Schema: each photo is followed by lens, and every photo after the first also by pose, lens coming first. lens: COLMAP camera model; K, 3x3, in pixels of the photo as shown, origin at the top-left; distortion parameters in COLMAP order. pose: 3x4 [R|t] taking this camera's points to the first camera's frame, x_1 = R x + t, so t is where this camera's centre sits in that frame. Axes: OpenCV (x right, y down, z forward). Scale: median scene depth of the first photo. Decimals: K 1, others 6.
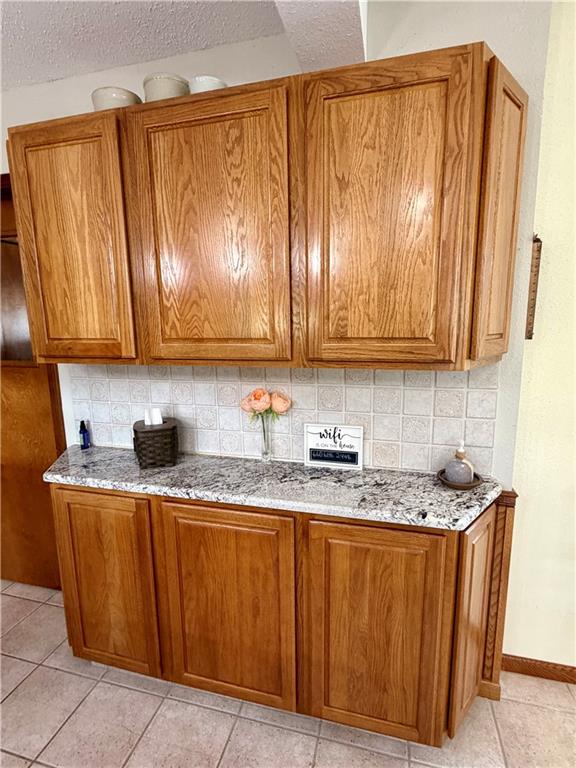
lens RADIAL K [[385.4, 0, 285.7], [0, 385.4, 385.2], [0, 0, 1]] dist [0.000274, 0.000611]
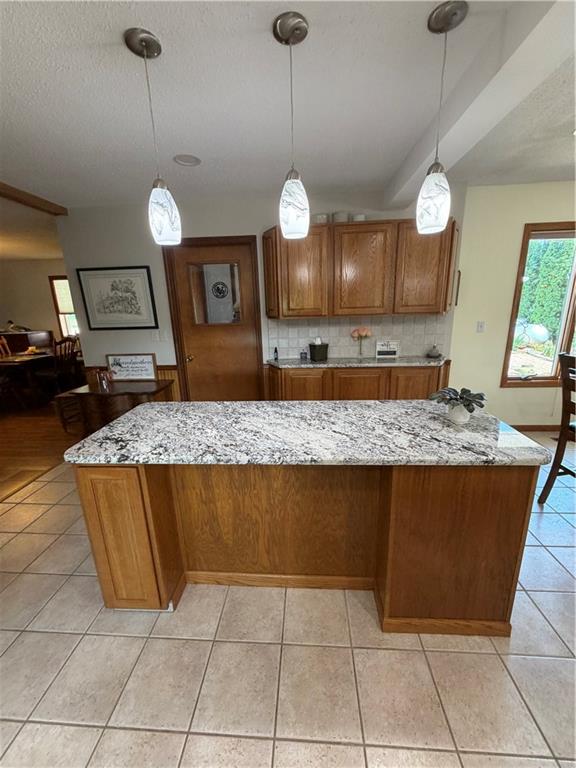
lens RADIAL K [[309.5, 0, 289.3], [0, 309.5, 384.7], [0, 0, 1]] dist [-0.000600, -0.000007]
pose [[0.980900, -0.064210, 0.183608, -1.039584], [0.047407, 0.994397, 0.094486, 0.187965], [-0.188646, -0.083977, 0.978448, -1.070871]]
